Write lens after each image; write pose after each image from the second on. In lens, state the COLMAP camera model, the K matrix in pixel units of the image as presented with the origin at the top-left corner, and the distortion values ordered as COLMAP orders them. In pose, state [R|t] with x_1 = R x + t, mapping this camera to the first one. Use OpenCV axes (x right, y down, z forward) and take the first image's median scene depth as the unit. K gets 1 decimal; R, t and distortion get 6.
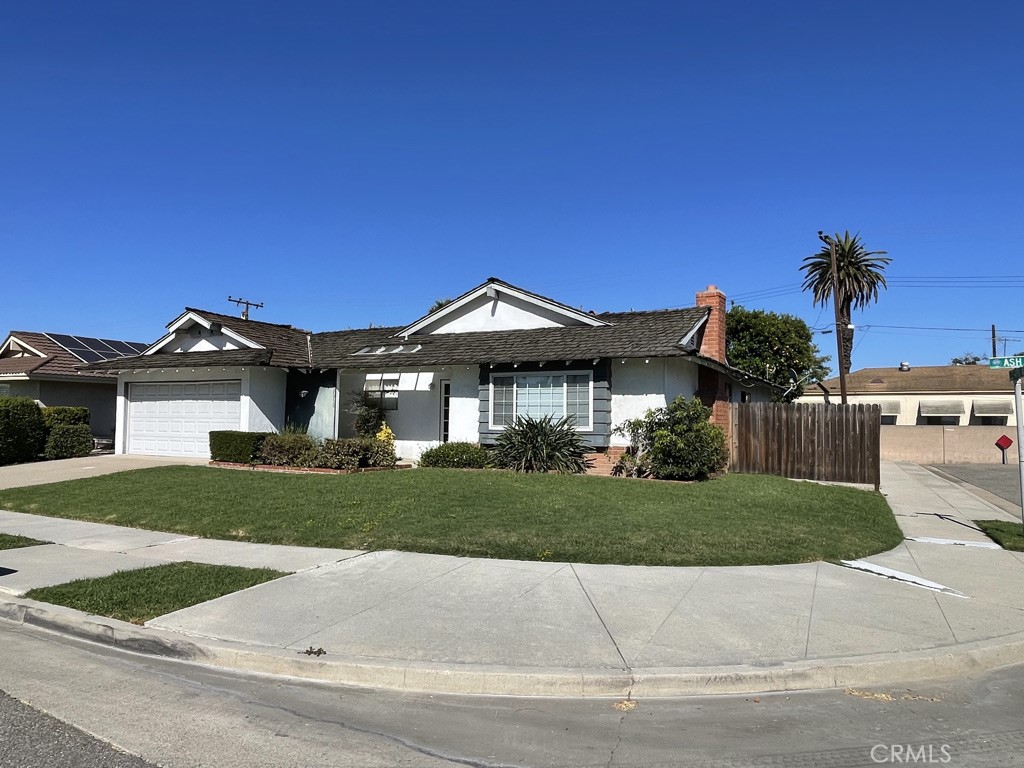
lens RADIAL K [[679.4, 0, 512.0], [0, 679.4, 384.0], [0, 0, 1]] dist [-0.000632, -0.000592]
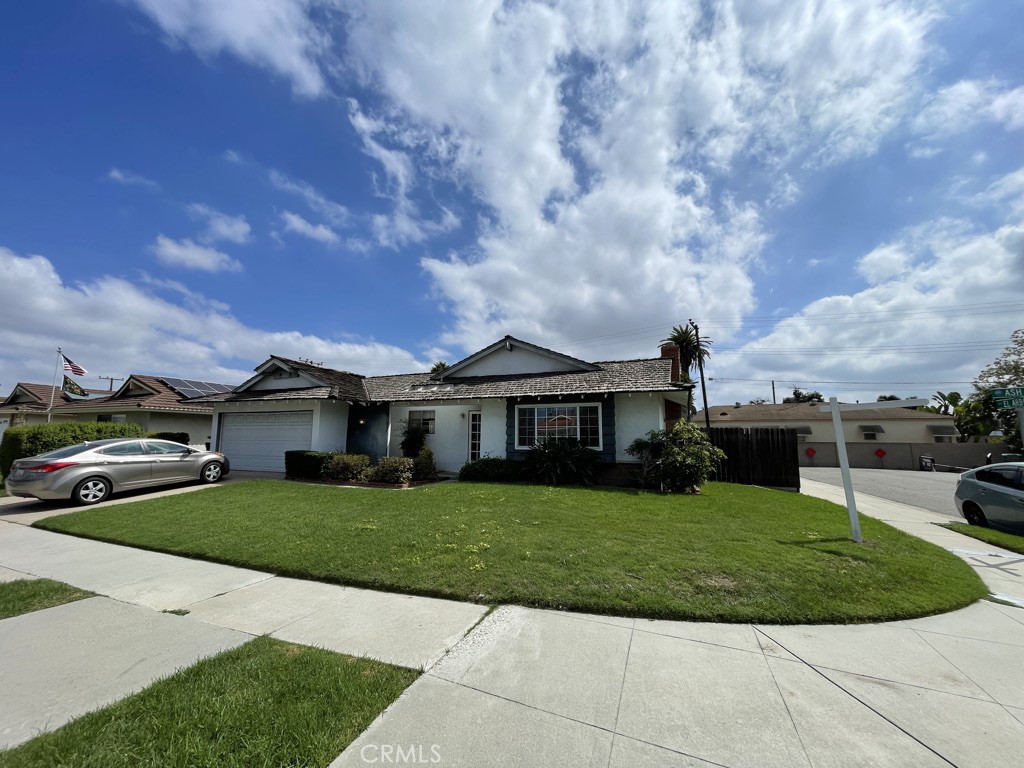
lens RADIAL K [[414.4, 0, 512.0], [0, 414.4, 384.0], [0, 0, 1]] dist [-0.002058, -0.000598]
pose [[0.995984, 0.007042, 0.089259, -0.102984], [0.000011, 0.996893, -0.078770, 0.005462], [-0.089537, 0.078454, 0.992889, 0.203235]]
